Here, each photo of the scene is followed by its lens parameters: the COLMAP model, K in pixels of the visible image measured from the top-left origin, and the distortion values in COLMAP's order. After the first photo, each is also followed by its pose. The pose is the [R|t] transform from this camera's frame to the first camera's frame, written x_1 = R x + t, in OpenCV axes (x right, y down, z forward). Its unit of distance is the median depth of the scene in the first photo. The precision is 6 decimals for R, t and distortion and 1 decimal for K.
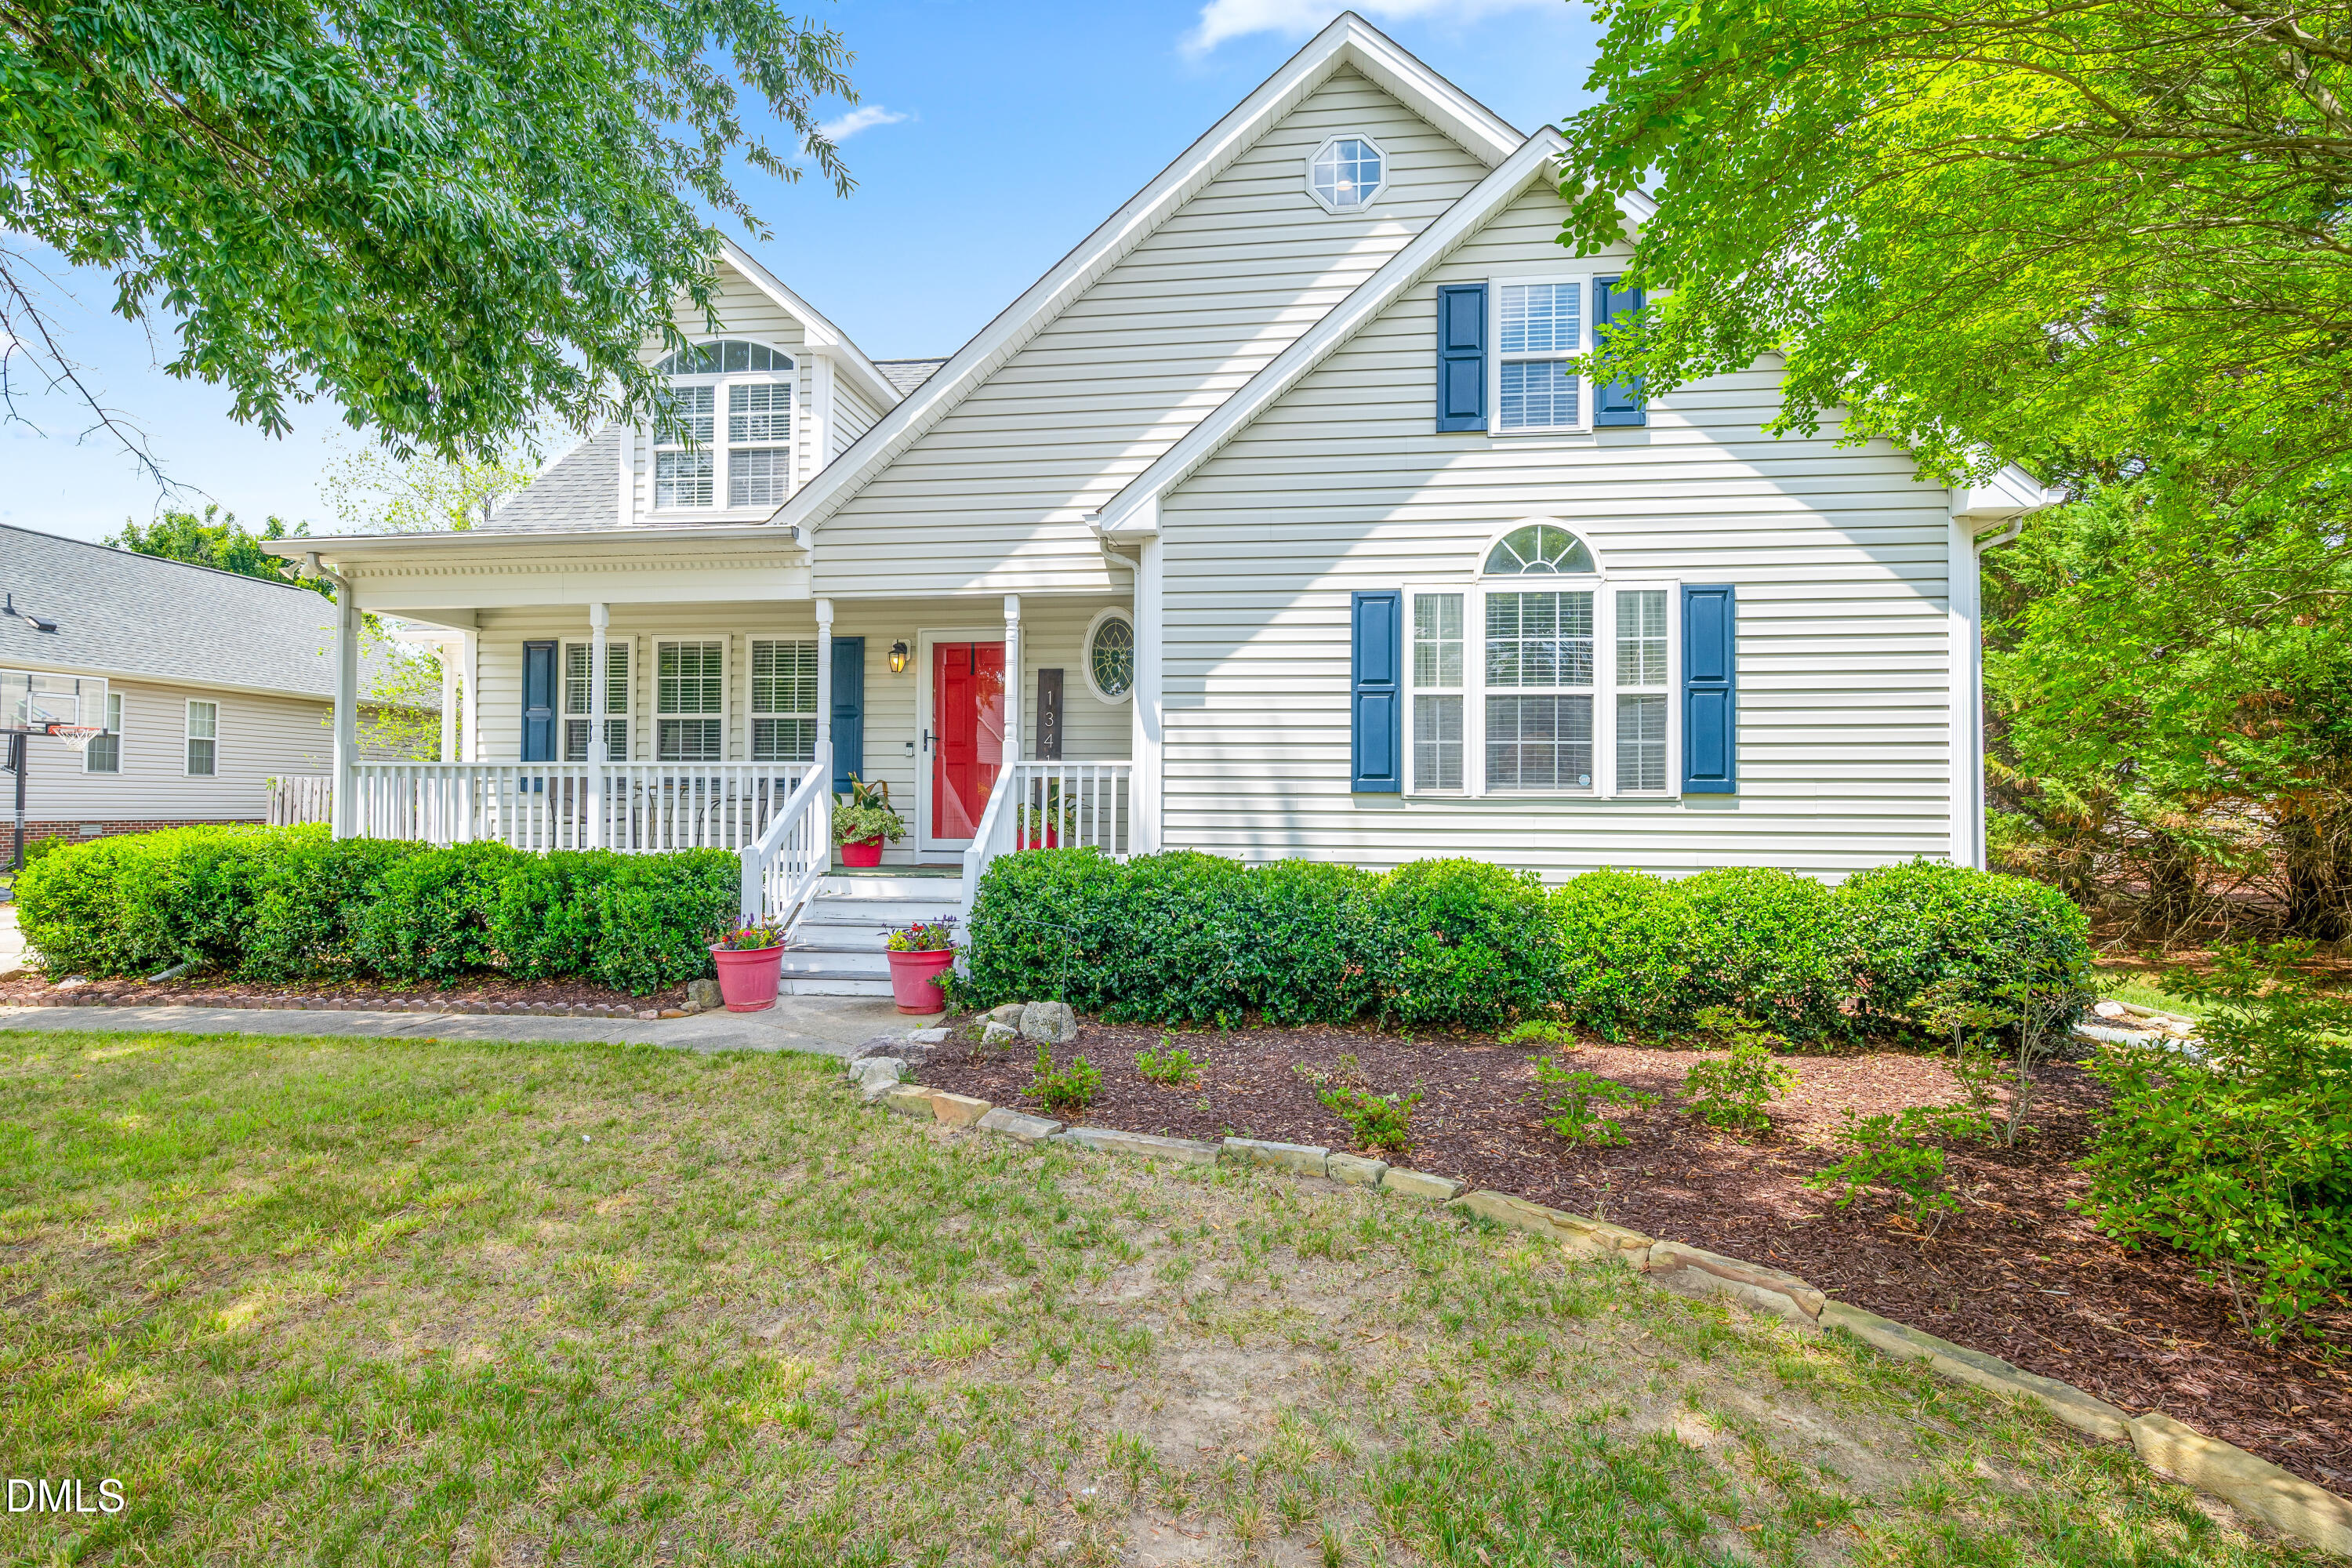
lens RADIAL K [[1157.9, 0, 1171.9], [0, 1157.9, 785.1], [0, 0, 1]] dist [0.000625, -0.000032]
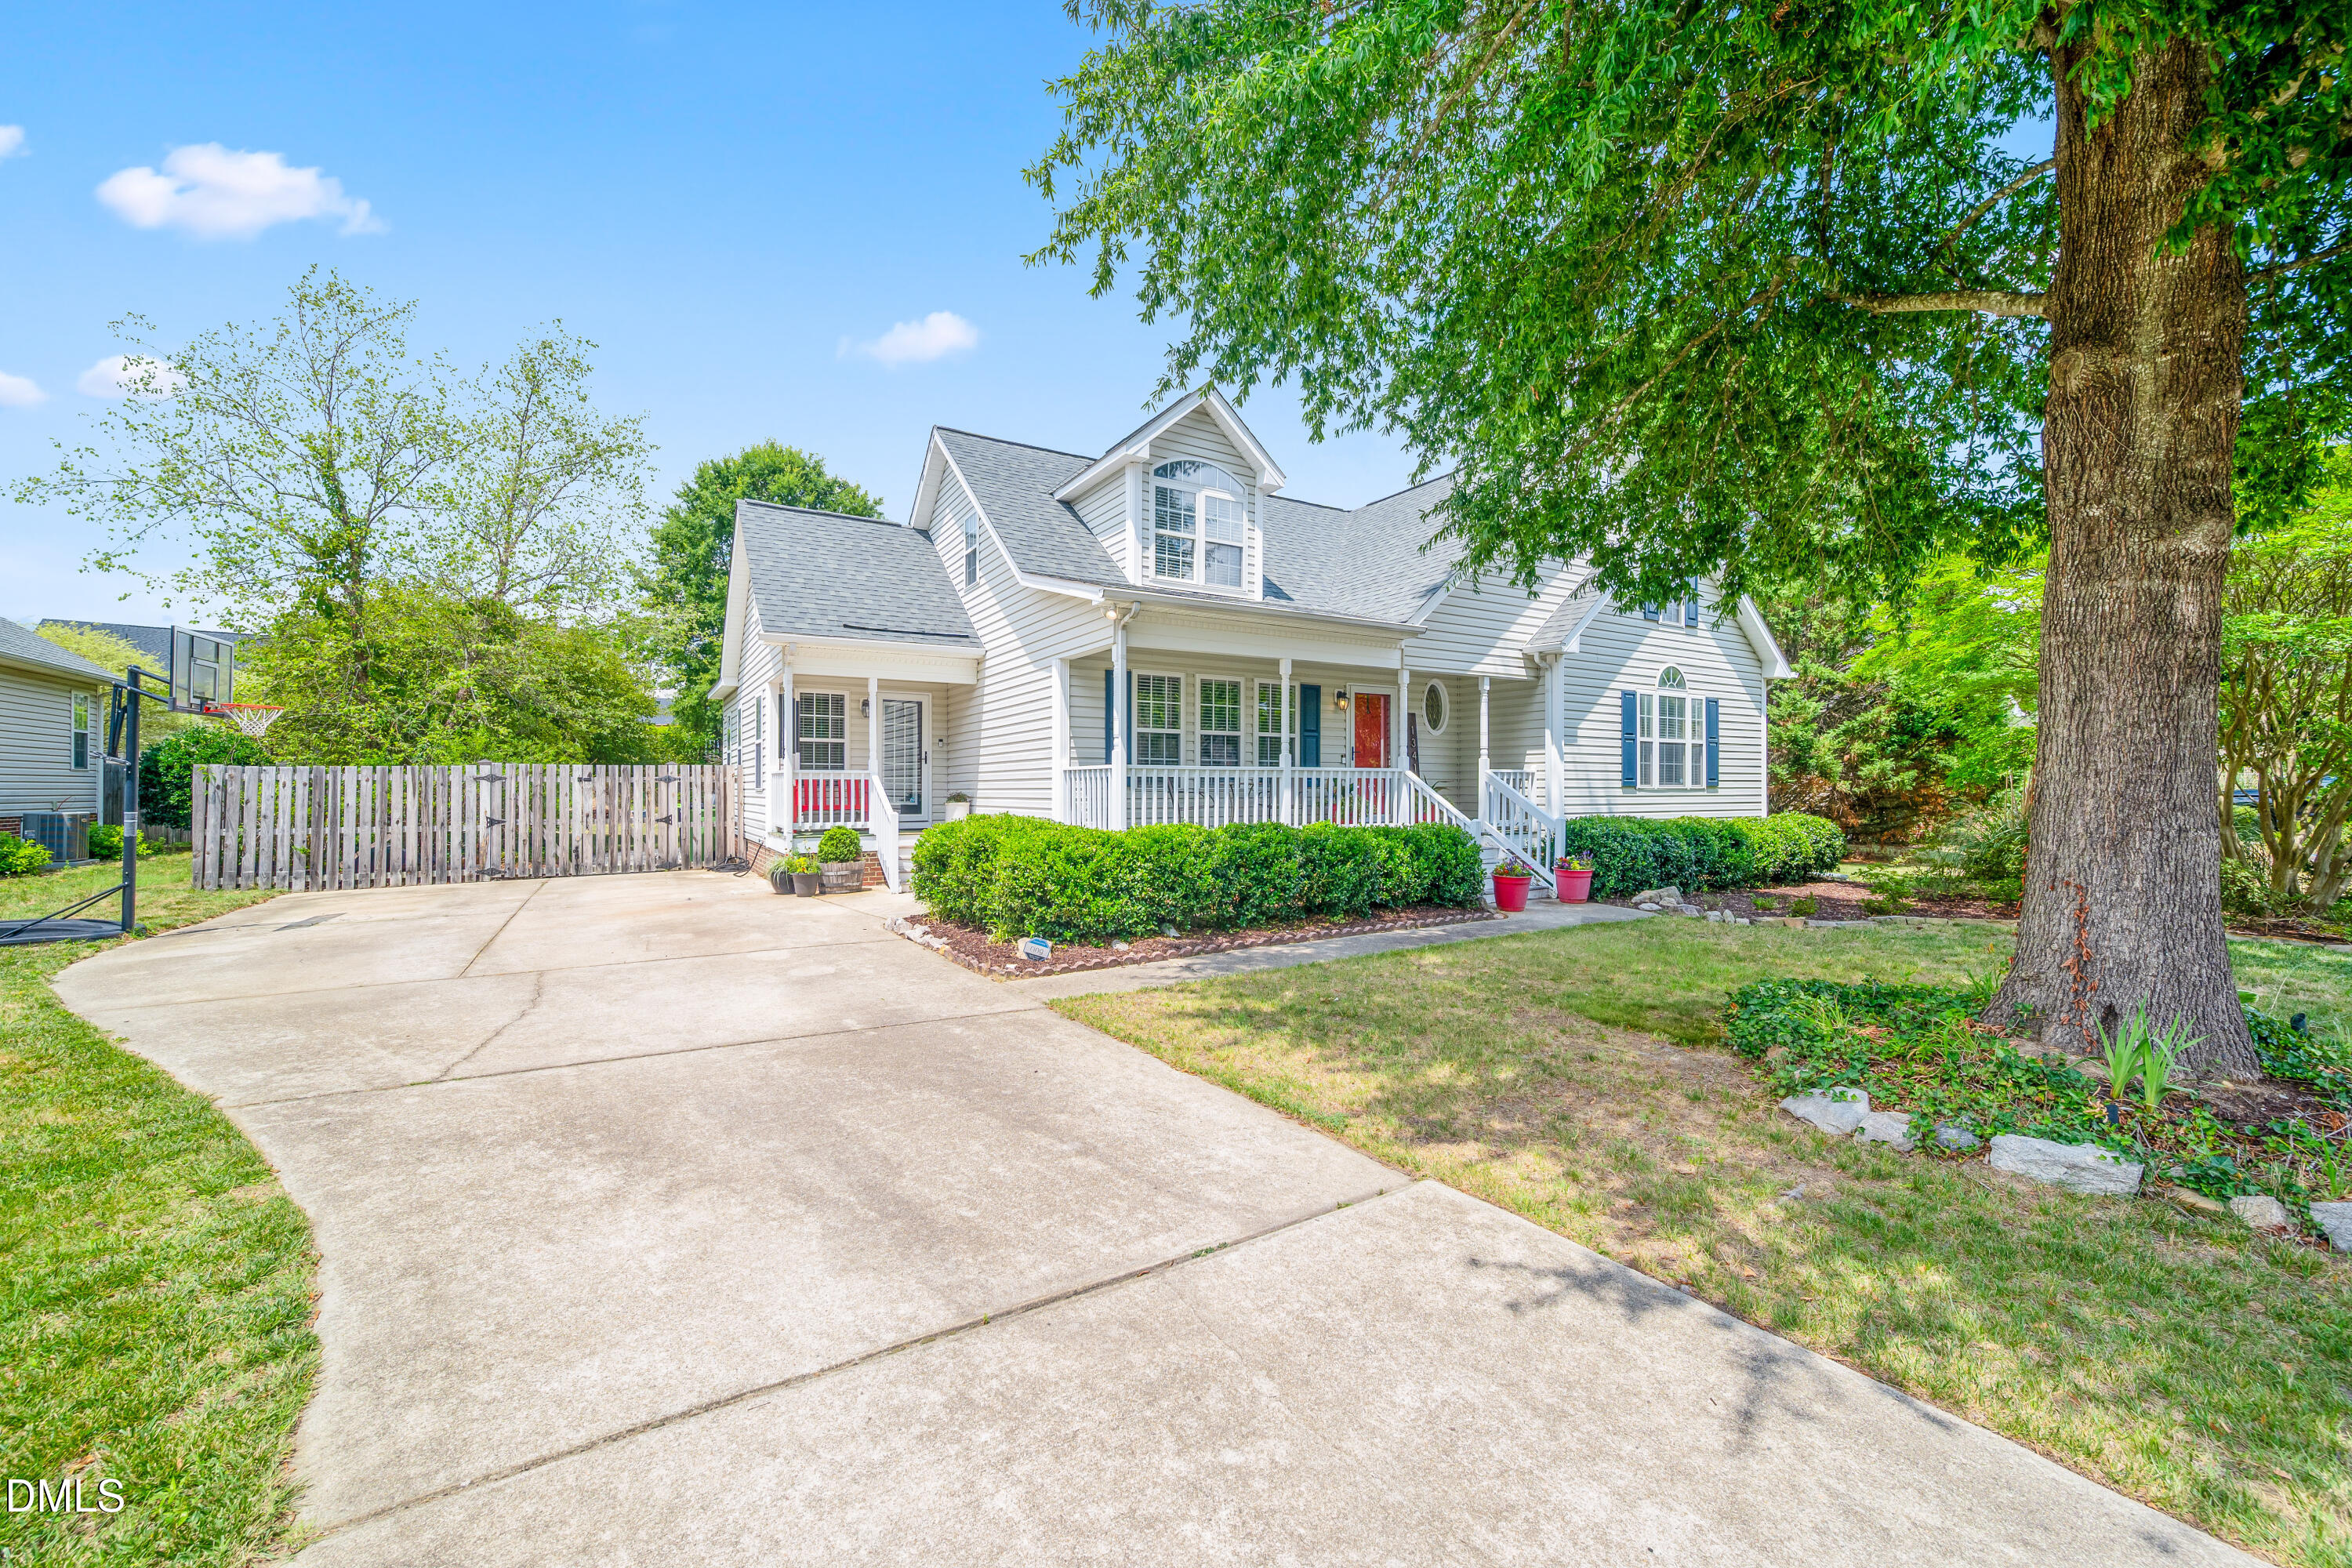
lens RADIAL K [[922.4, 0, 1180.0], [0, 922.4, 782.4], [0, 0, 1]] dist [0.000141, 0.000004]
pose [[0.783643, 0.001434, 0.621210, -1.184186], [-0.002915, 0.999995, 0.001369, -0.000973], [-0.621205, -0.002884, 0.783643, 0.152381]]
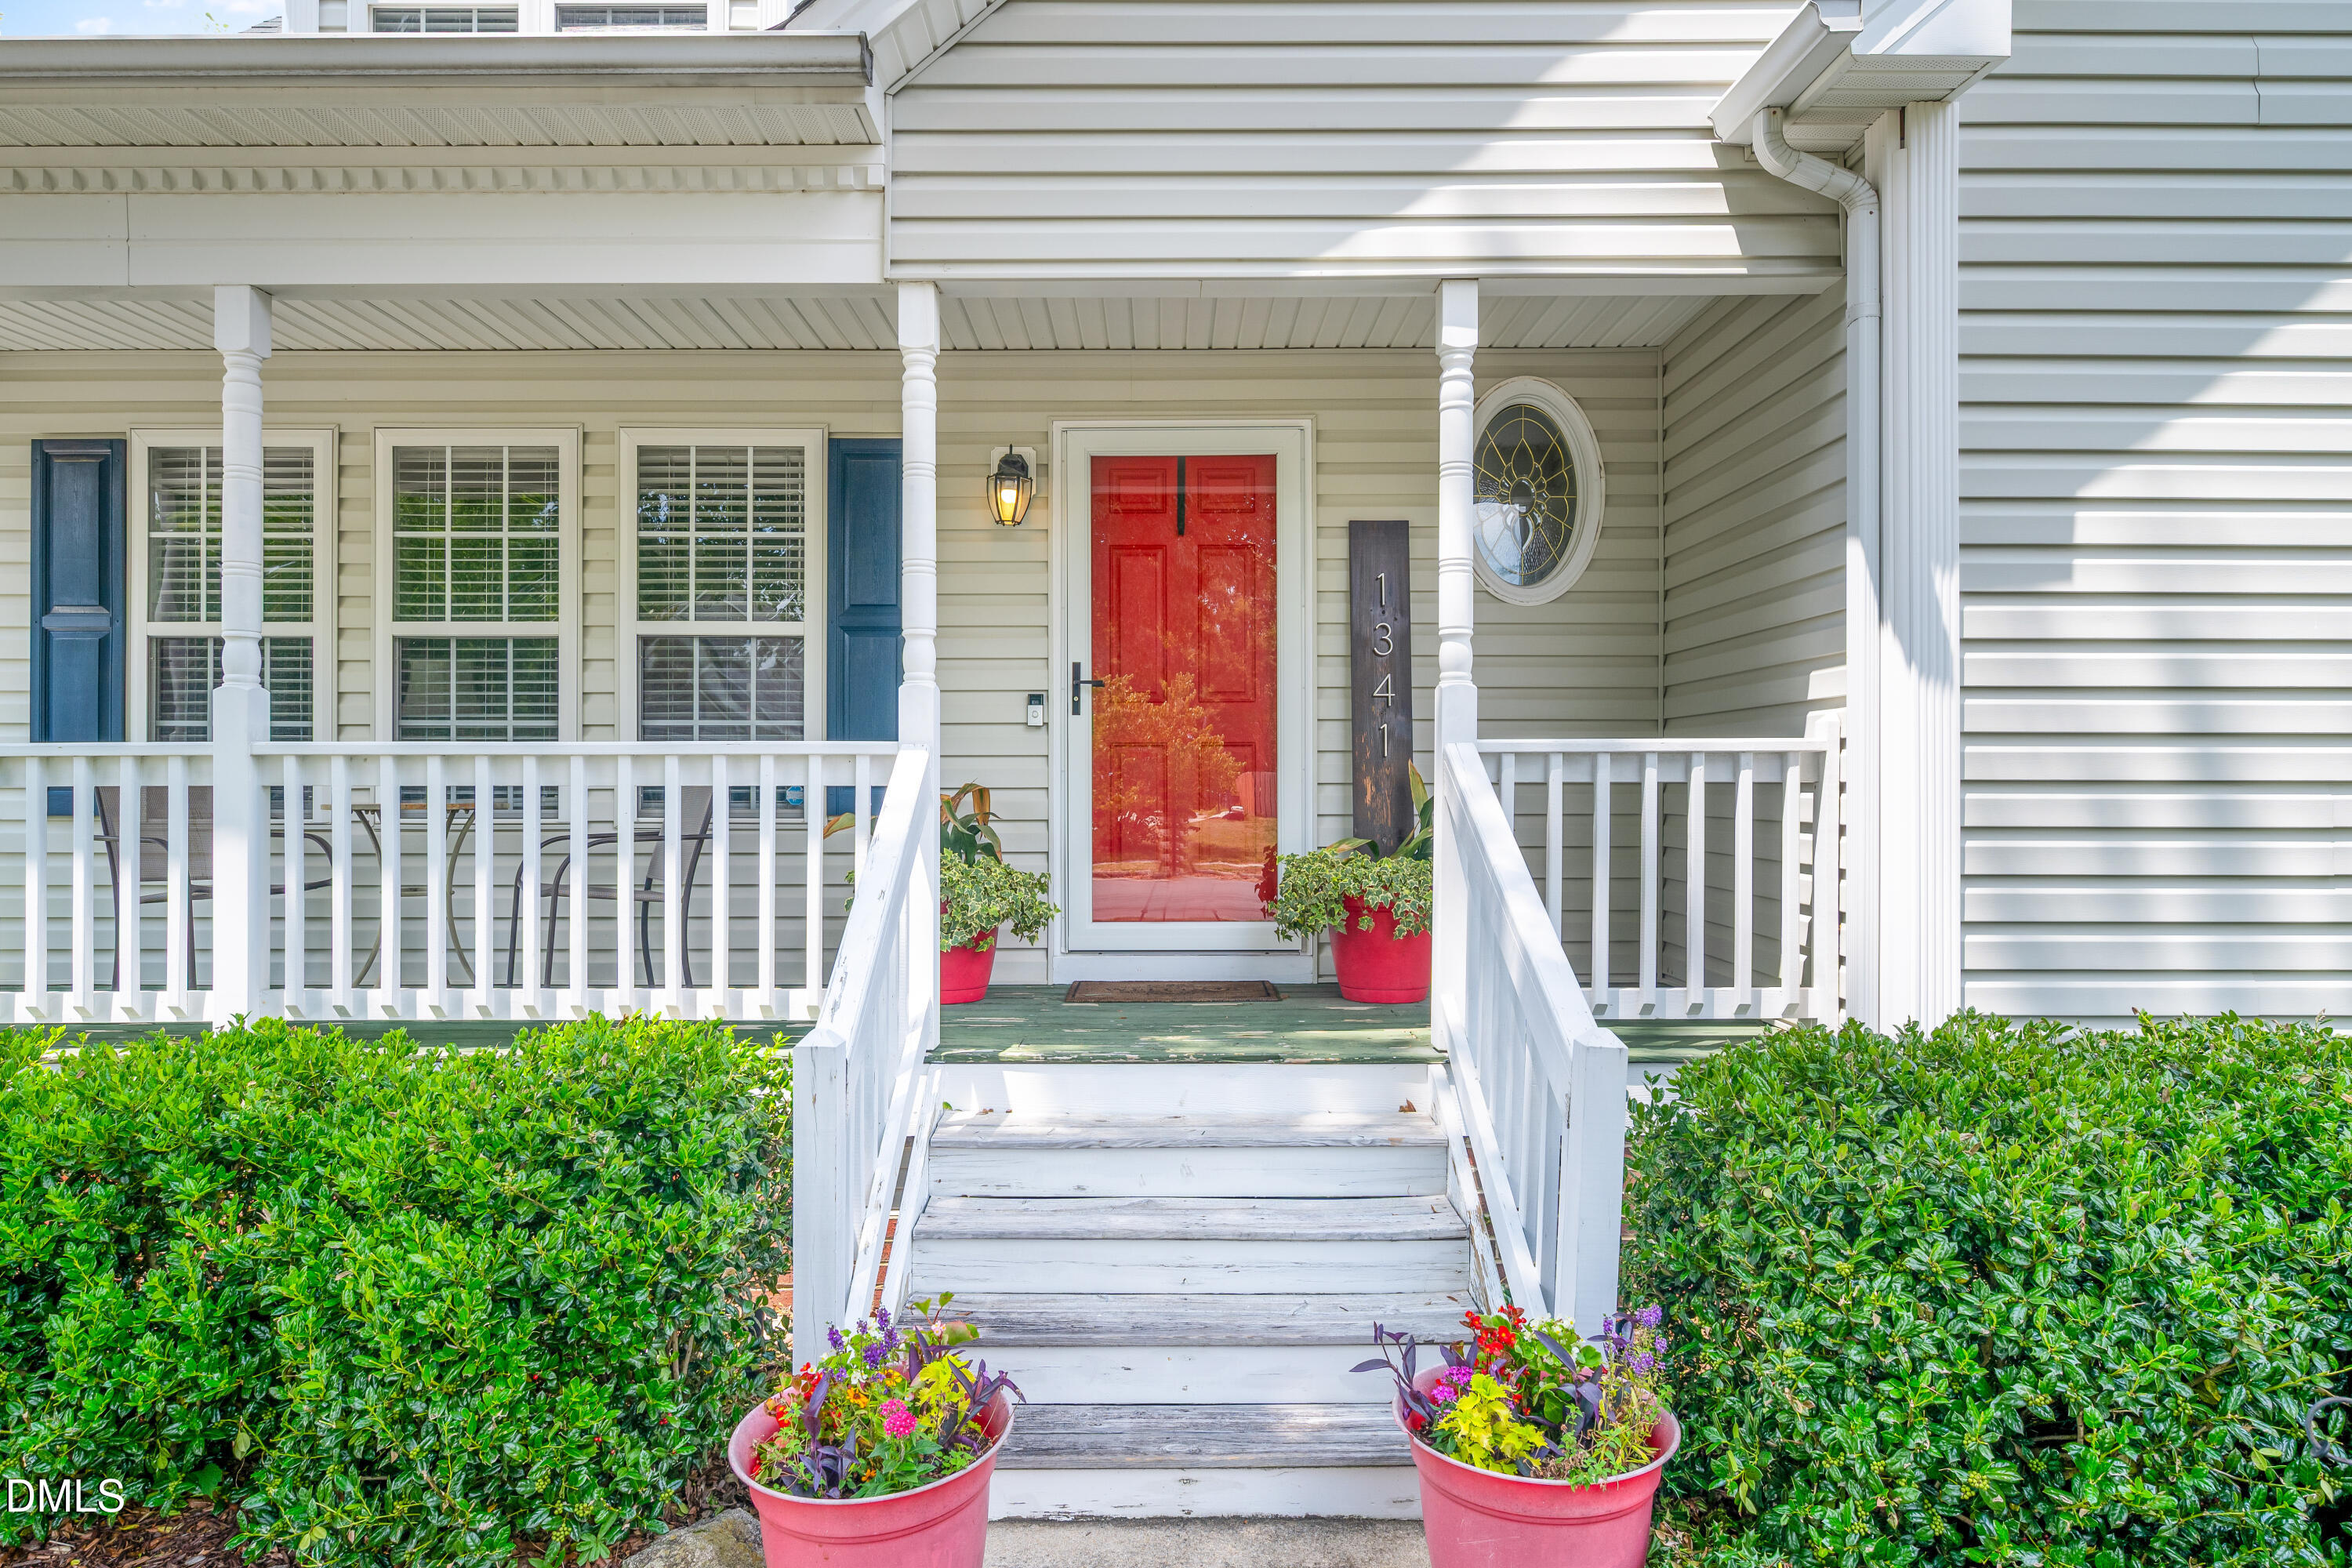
lens RADIAL K [[1425.0, 0, 1176.2], [0, 1425.0, 783.2], [0, 0, 1]] dist [-0.010164, 0.002308]
pose [[0.991079, -0.006531, 0.133114, -0.245440], [0.004912, 0.999910, 0.012484, -0.010569], [-0.133183, -0.011719, 0.991022, 0.482320]]
